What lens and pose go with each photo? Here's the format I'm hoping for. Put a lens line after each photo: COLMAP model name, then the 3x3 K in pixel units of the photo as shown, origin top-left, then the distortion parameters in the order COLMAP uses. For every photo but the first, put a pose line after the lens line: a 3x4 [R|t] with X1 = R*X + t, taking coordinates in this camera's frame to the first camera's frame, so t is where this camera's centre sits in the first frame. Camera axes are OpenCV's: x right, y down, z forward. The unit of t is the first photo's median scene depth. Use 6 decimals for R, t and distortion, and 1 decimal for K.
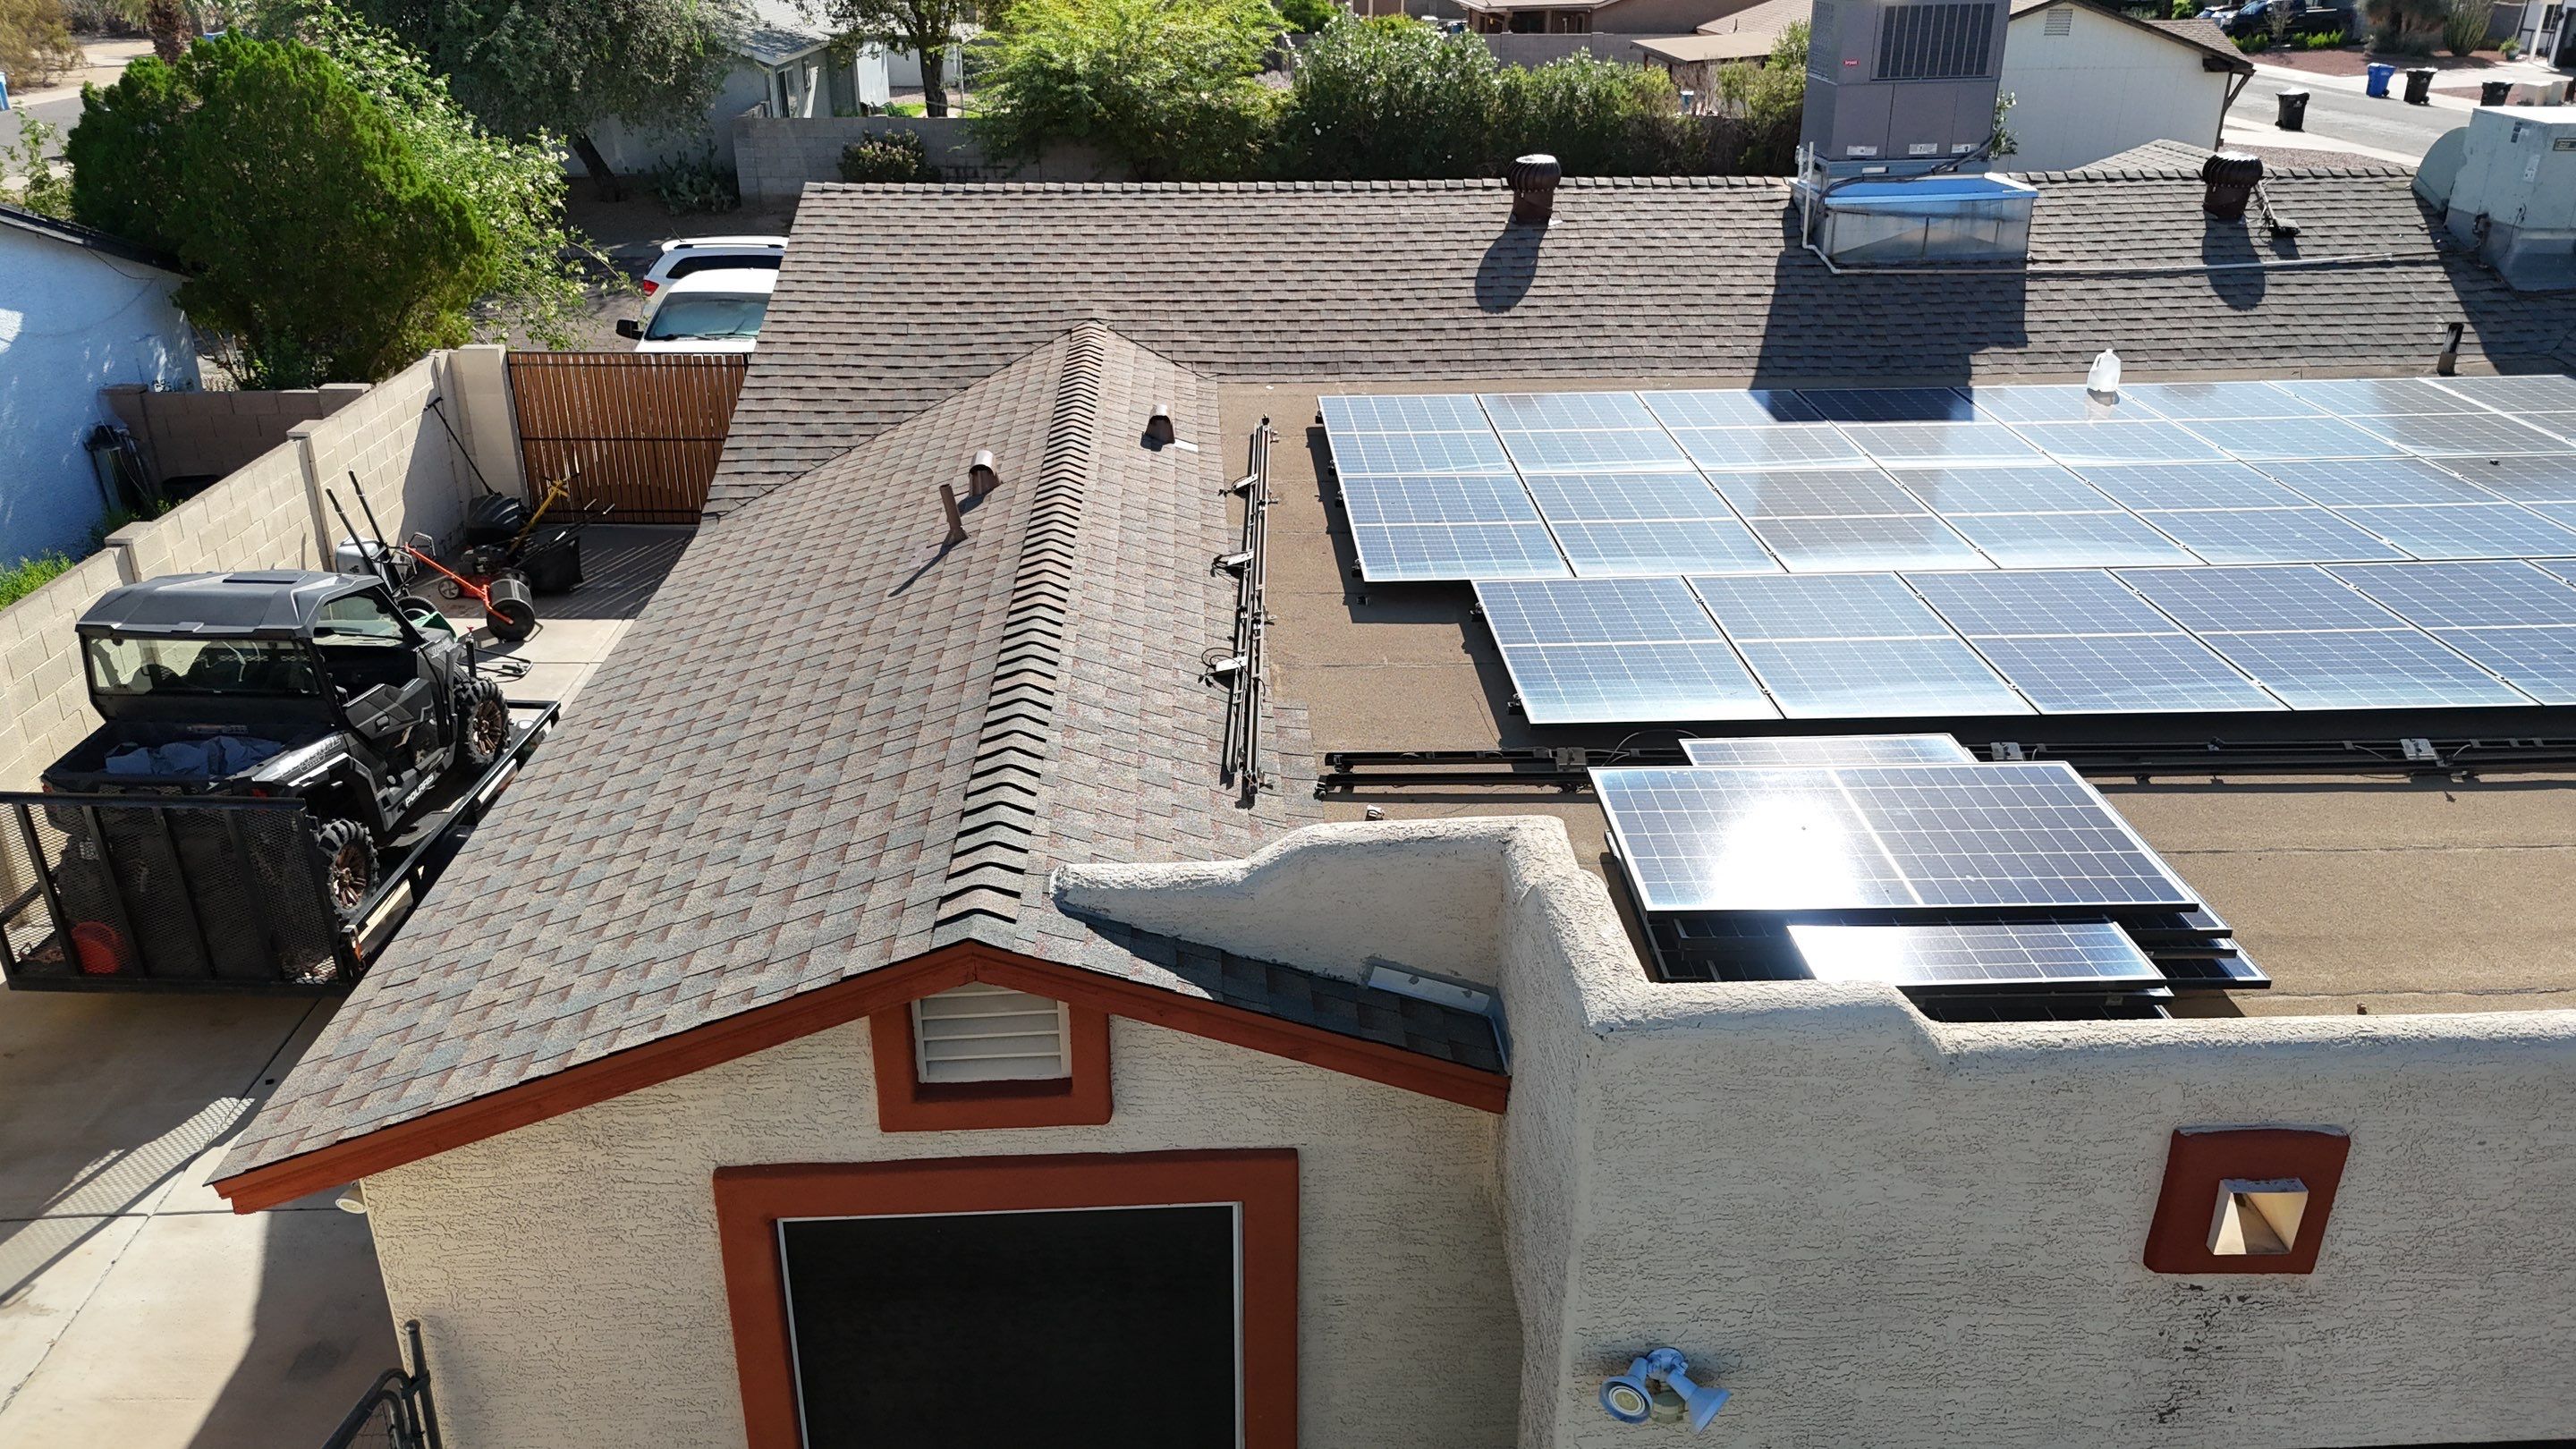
lens RADIAL K [[1902.1, 0, 1288.0], [0, 1902.1, 724.5], [0, 0, 1]] dist [0.041317, -0.047268]
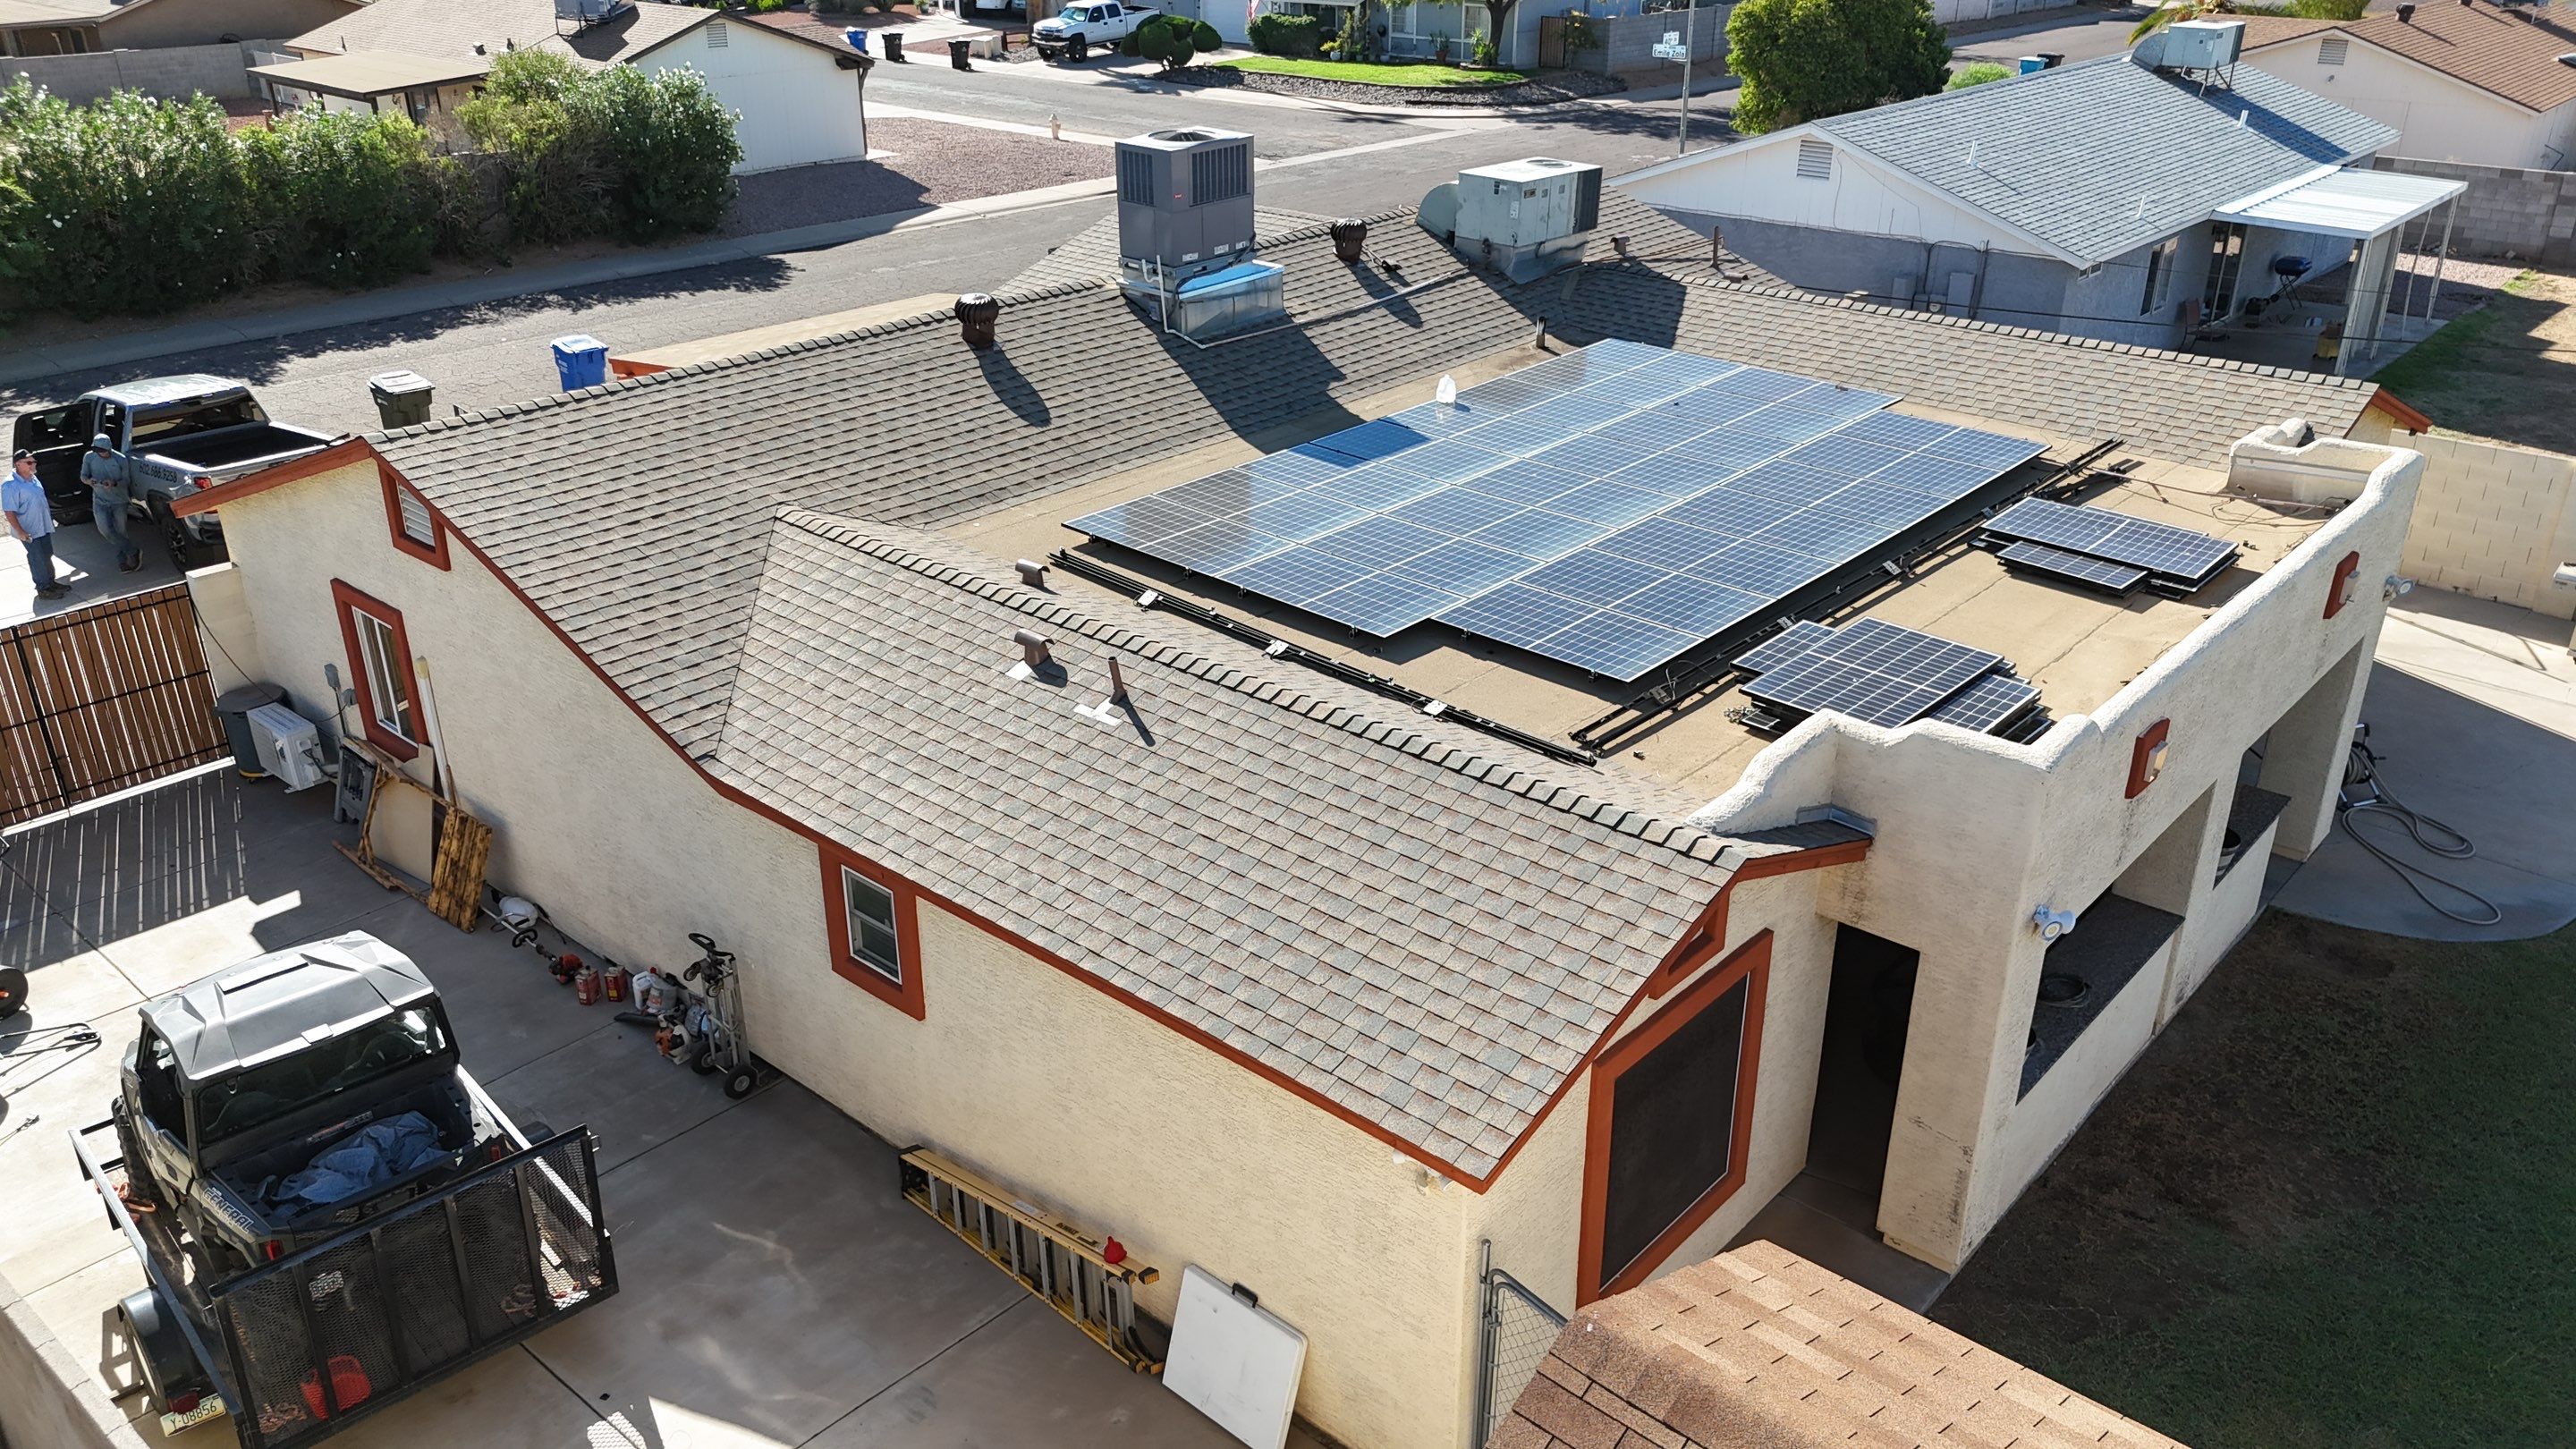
lens RADIAL K [[1902.1, 0, 1288.0], [0, 1902.1, 724.5], [0, 0, 1]] dist [0.041317, -0.047268]
pose [[0.699931, -0.303469, 0.646531, -0.633802], [0.282713, 0.949023, 0.139390, -0.152856], [-0.655873, 0.085219, 0.750045, -0.040433]]
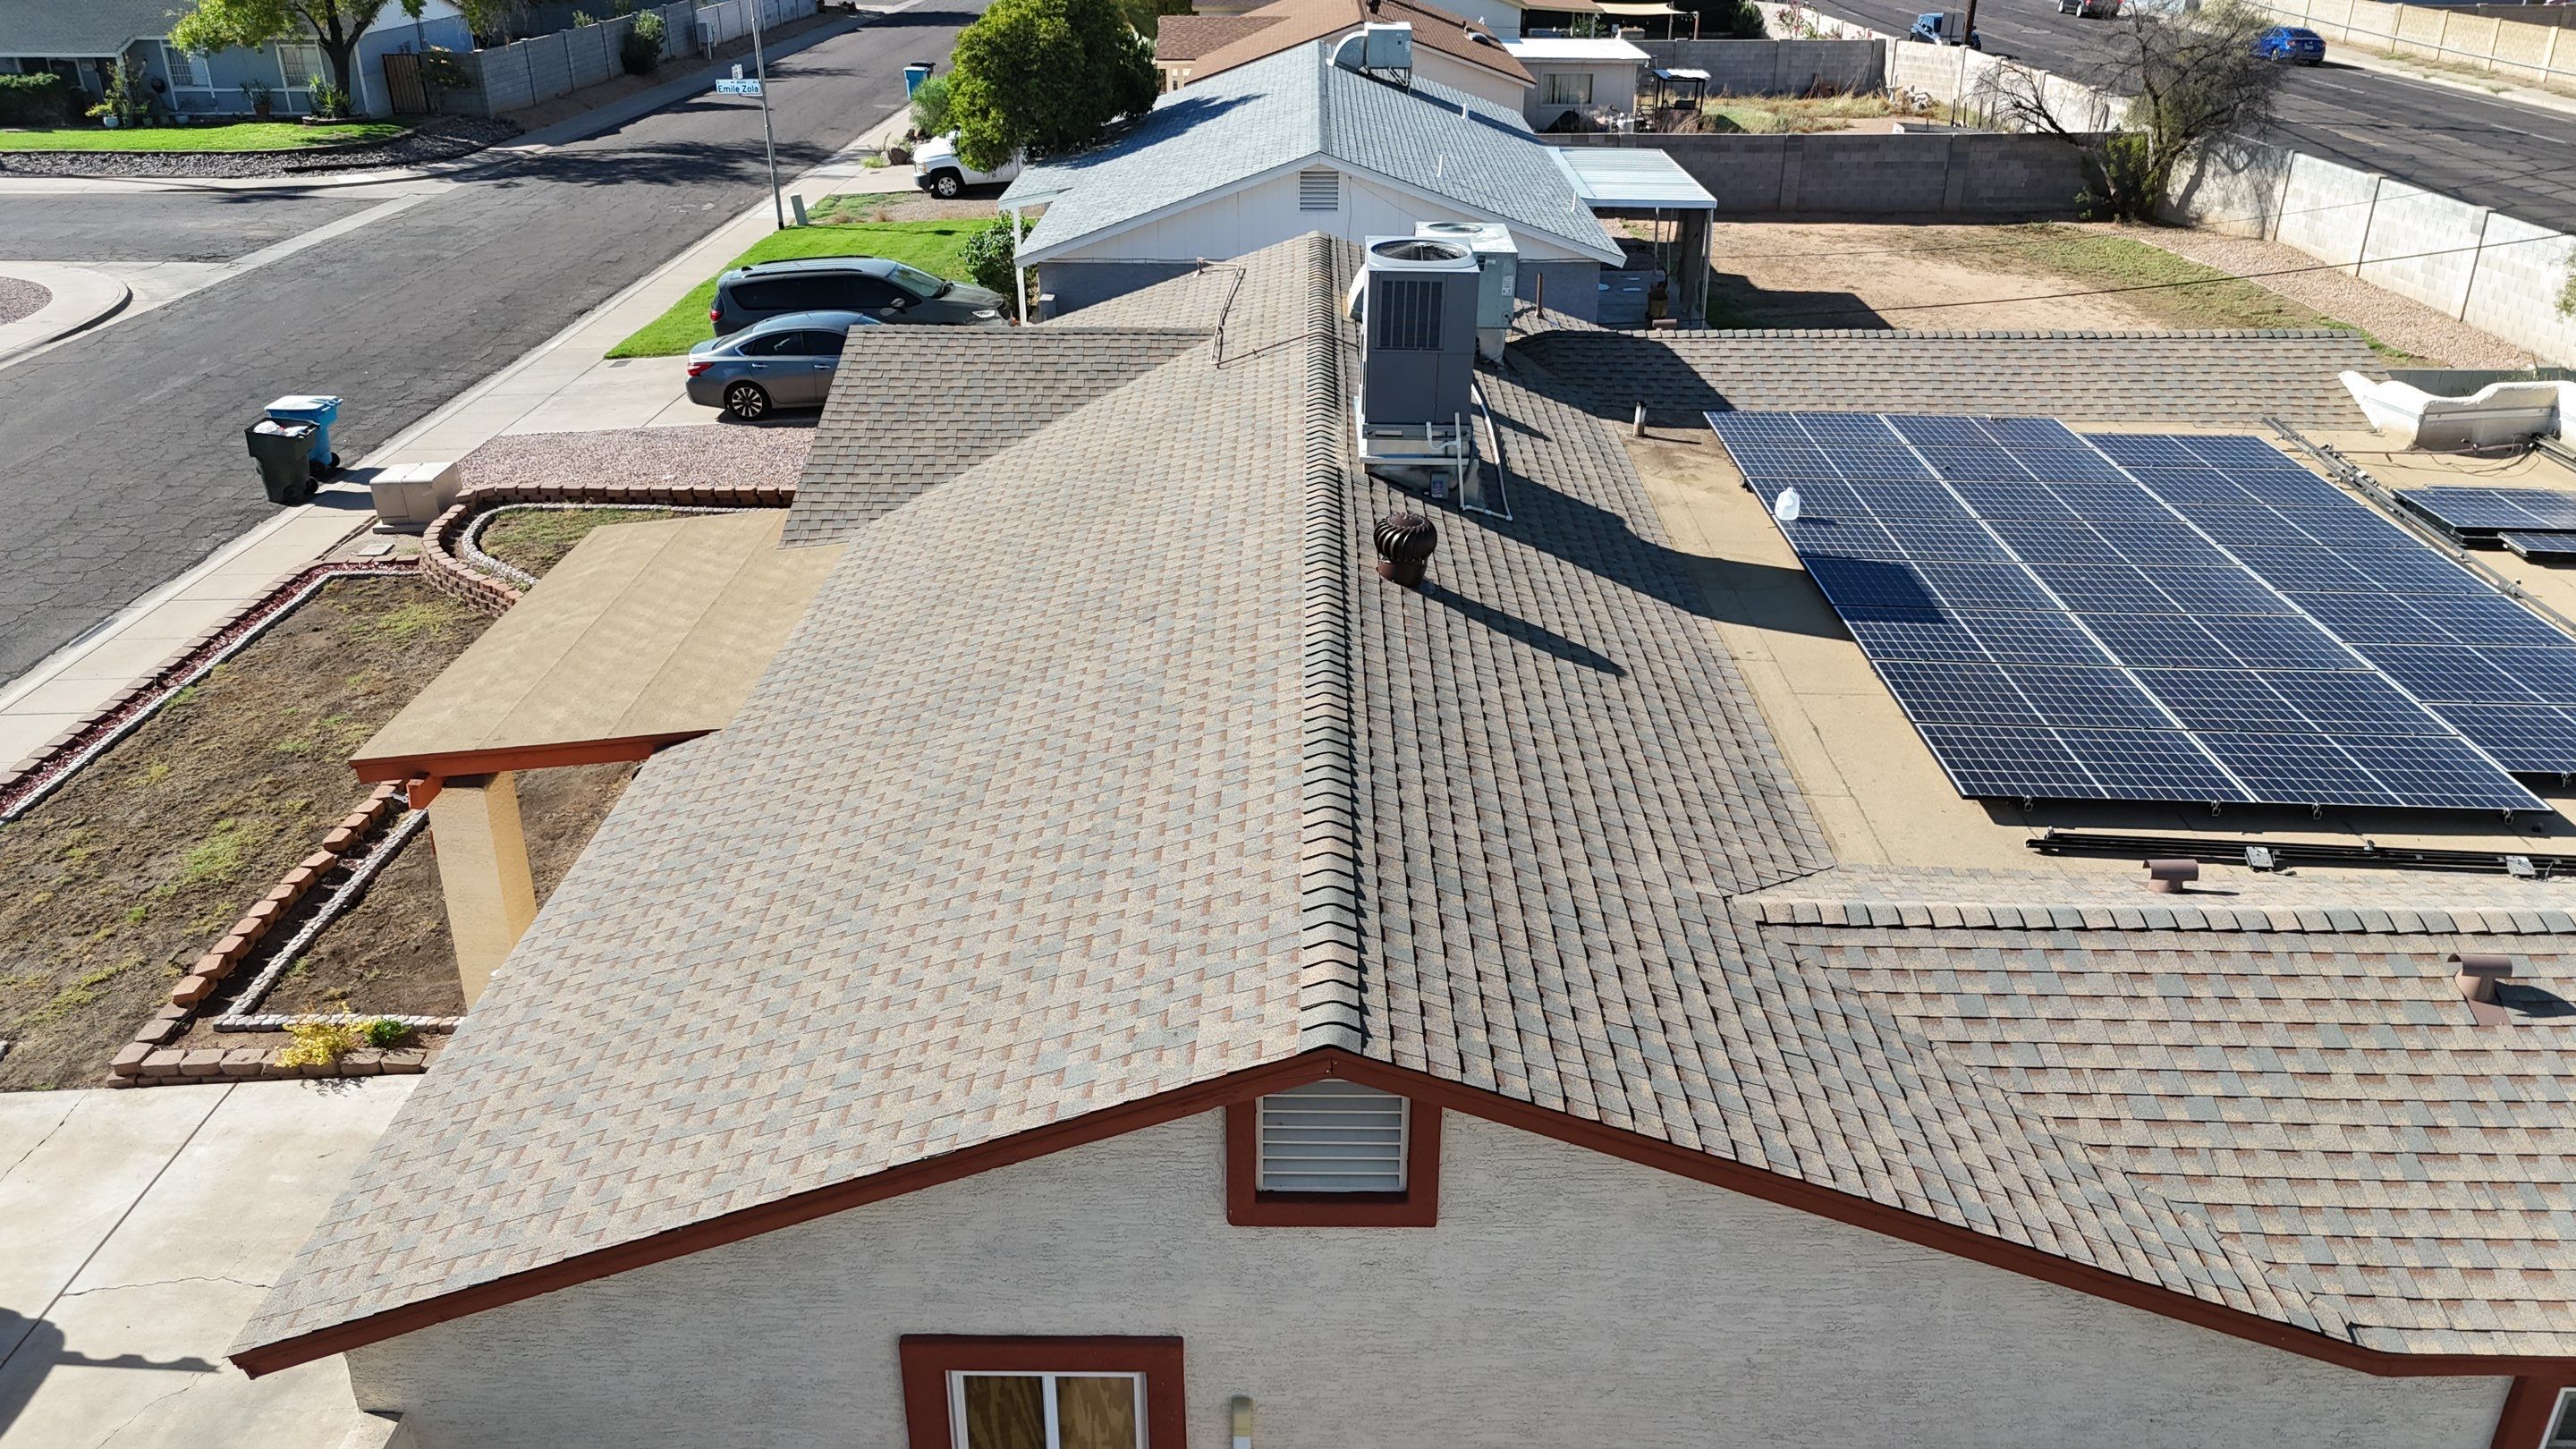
lens RADIAL K [[1902.1, 0, 1288.0], [0, 1902.1, 724.5], [0, 0, 1]] dist [0.041317, -0.047268]
pose [[0.056262, -0.421280, 0.905184, -0.699969], [0.393673, 0.842529, 0.367650, -0.572963], [-0.917527, 0.335662, 0.213249, 0.936766]]
